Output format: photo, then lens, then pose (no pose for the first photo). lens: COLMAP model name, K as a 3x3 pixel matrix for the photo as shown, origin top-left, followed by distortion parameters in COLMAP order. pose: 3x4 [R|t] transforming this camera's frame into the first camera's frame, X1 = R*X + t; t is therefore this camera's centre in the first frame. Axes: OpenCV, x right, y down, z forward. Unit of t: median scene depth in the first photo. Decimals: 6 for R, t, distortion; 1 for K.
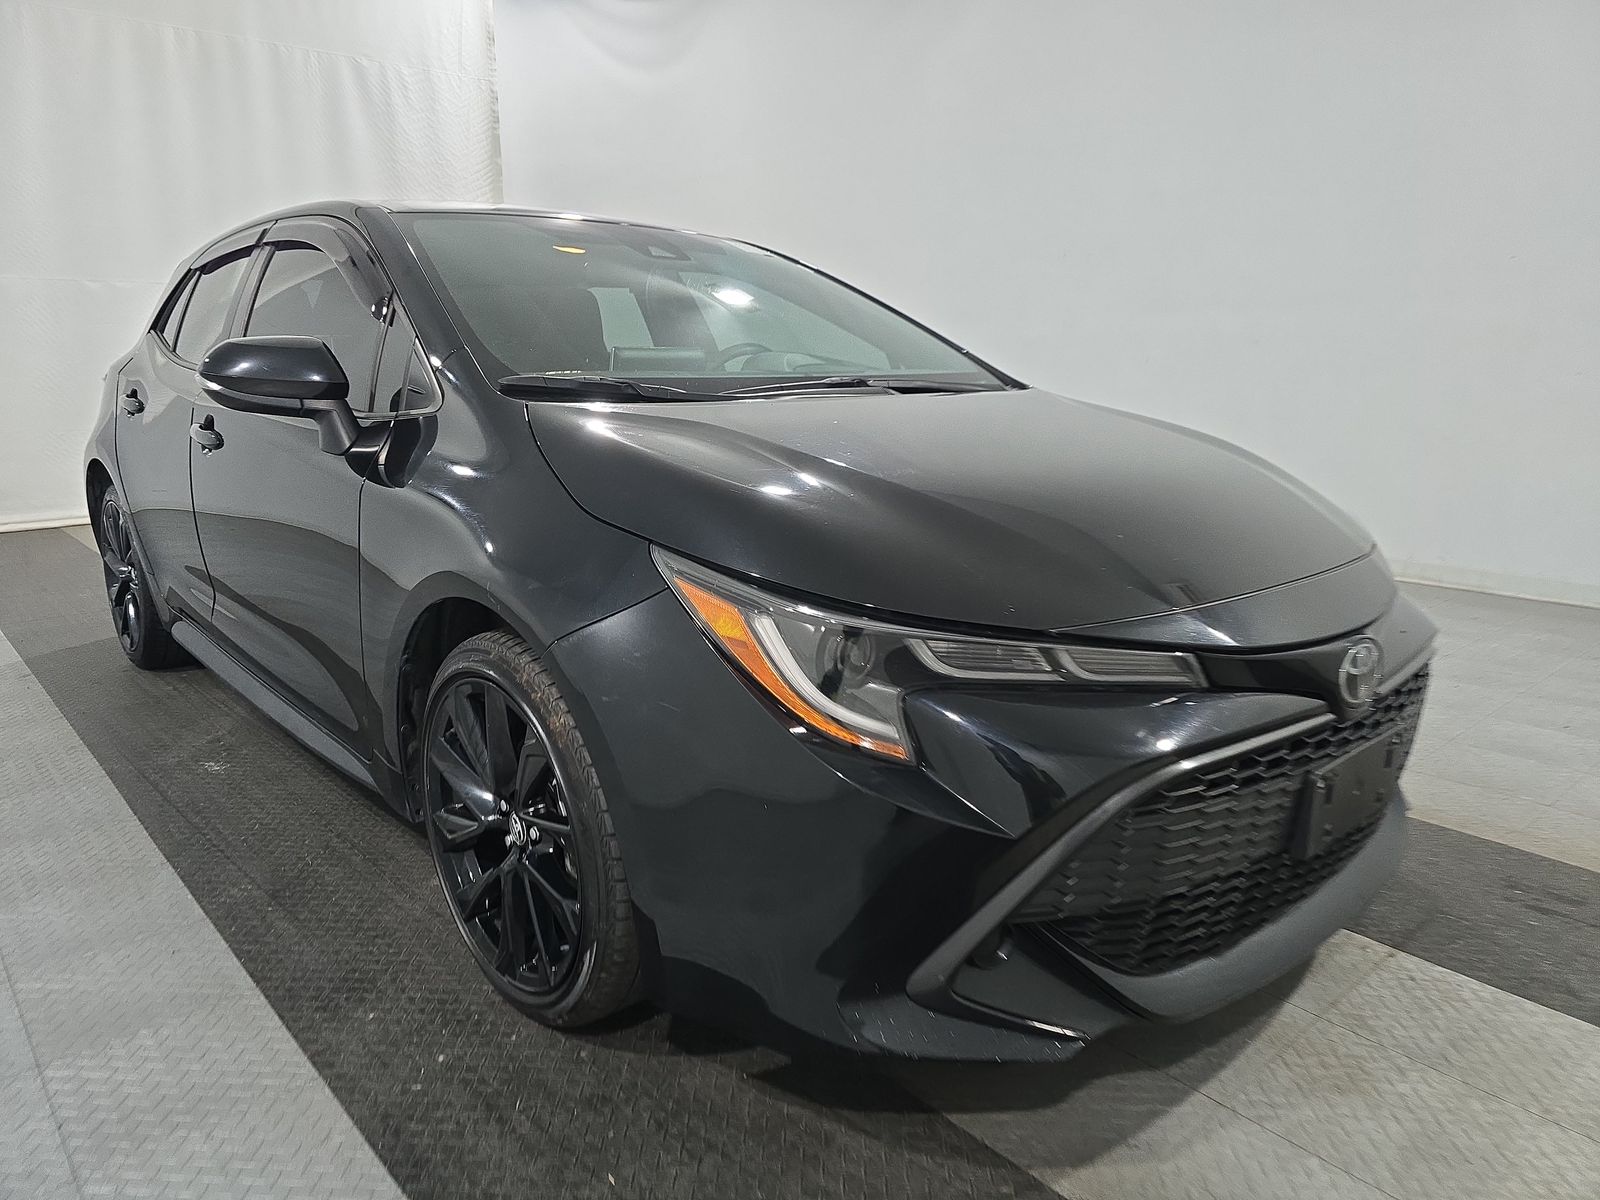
lens RADIAL K [[1065.5, 0, 792.9], [0, 1065.5, 609.1], [0, 0, 1]] dist [0.047292, -0.041985]
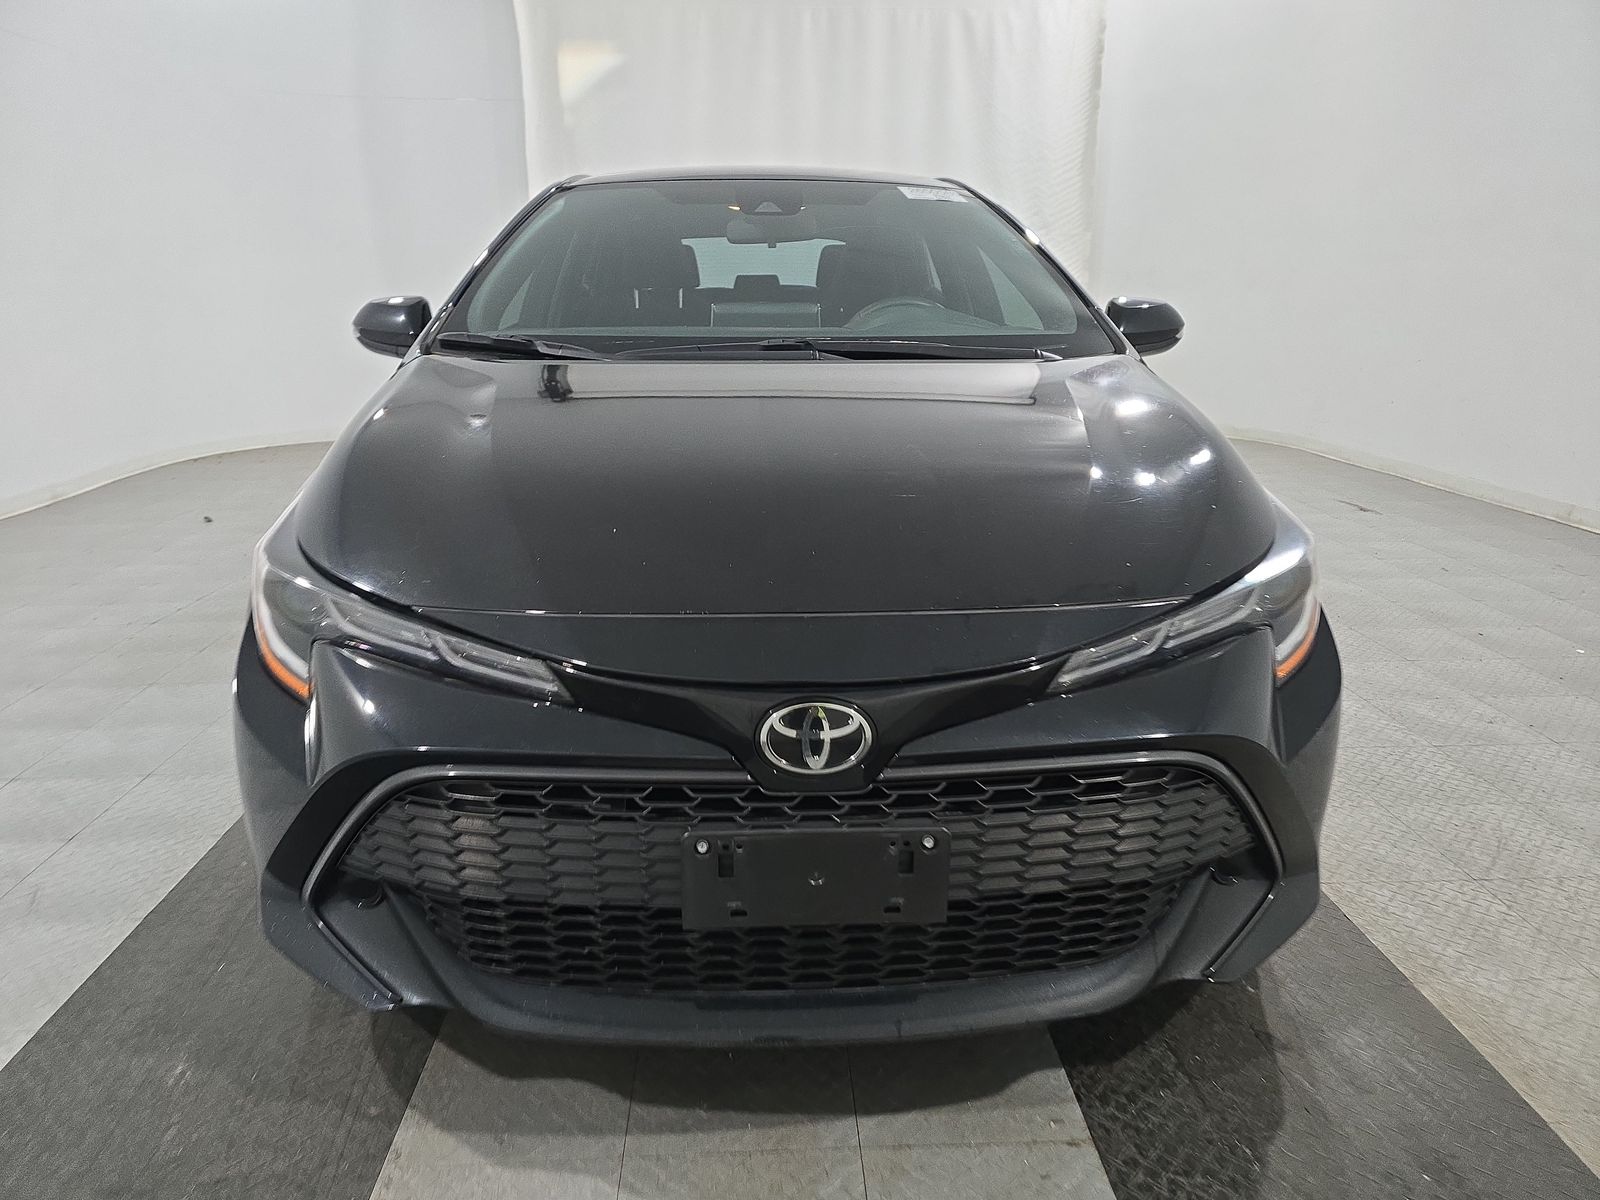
lens RADIAL K [[1065.5, 0, 796.6], [0, 1065.5, 599.4], [0, 0, 1]] dist [0.047292, -0.041985]
pose [[0.775048, 0.174439, -0.607348, 0.686503], [-0.143816, 0.984613, 0.099268, -0.084352], [0.615319, 0.010409, 0.788209, 0.252908]]
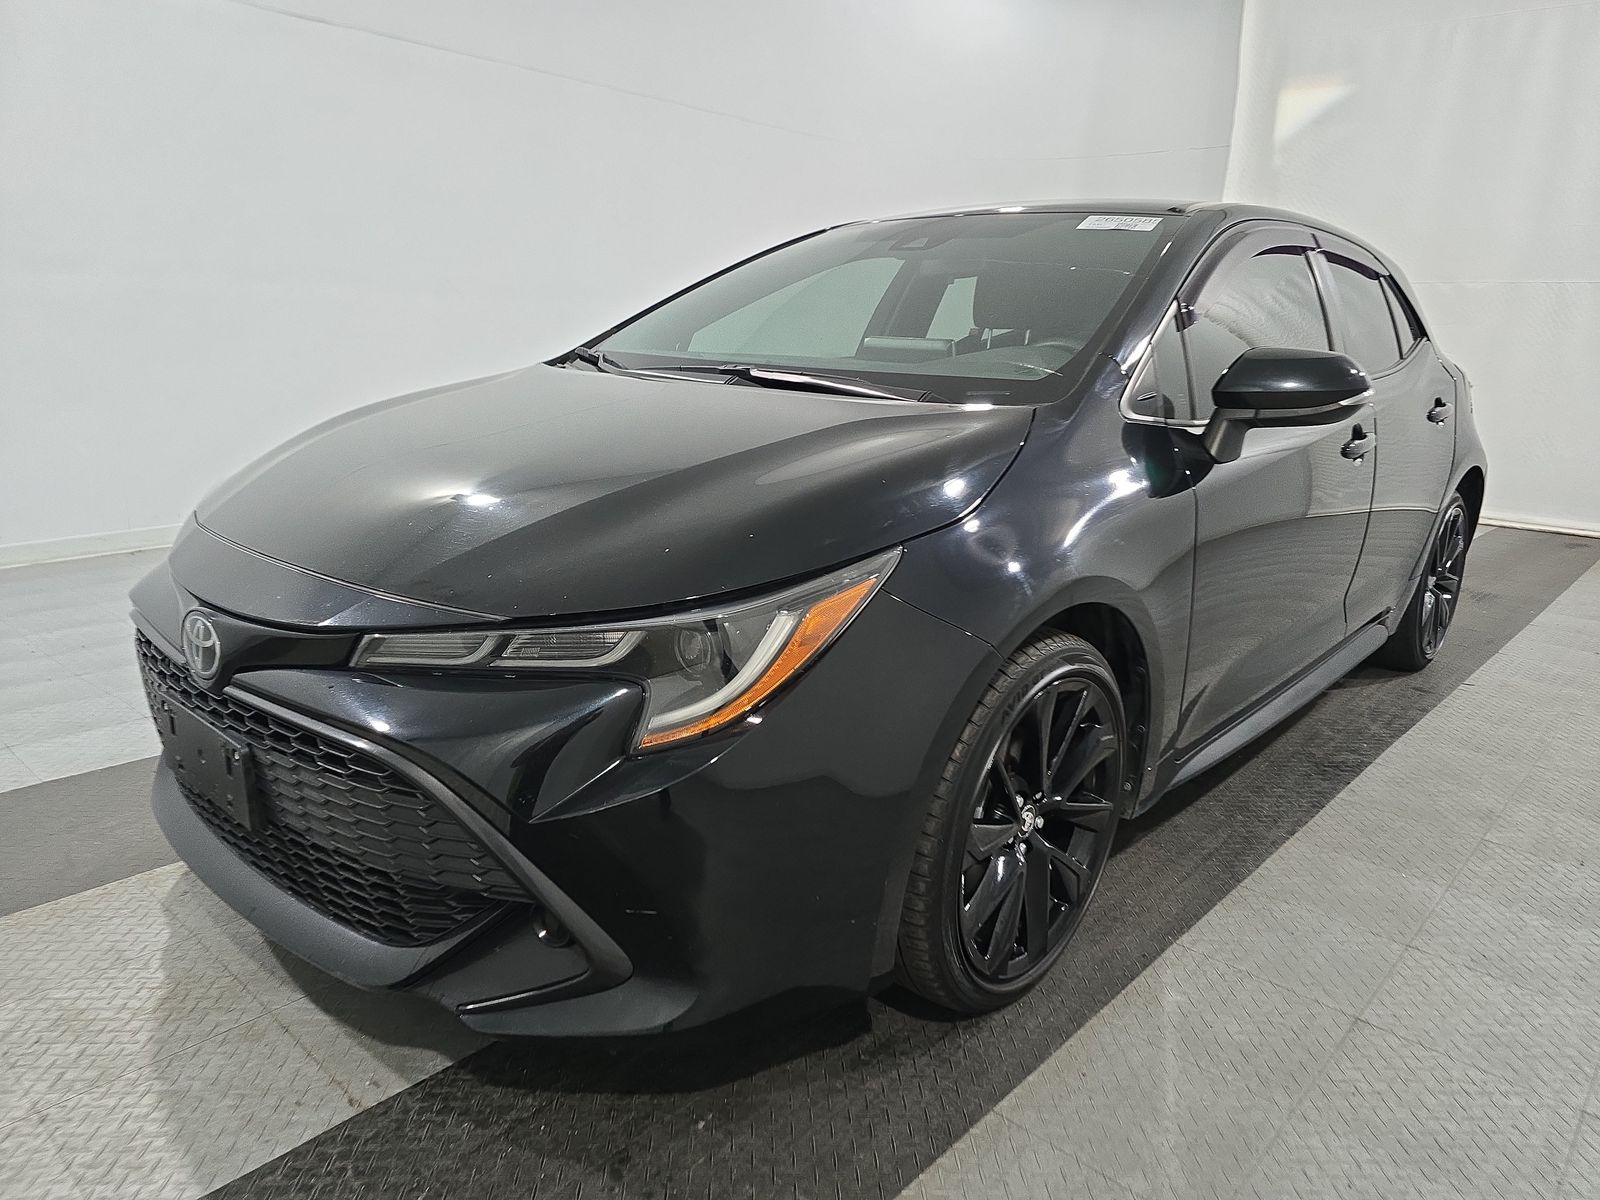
lens RADIAL K [[1065.5, 0, 803.5], [0, 1065.5, 592.3], [0, 0, 1]] dist [0.047292, -0.041985]
pose [[0.106147, 0.242001, -0.964452, 1.090660], [-0.258957, 0.943190, 0.208165, -0.243749], [0.960038, 0.227656, 0.162785, 0.955887]]
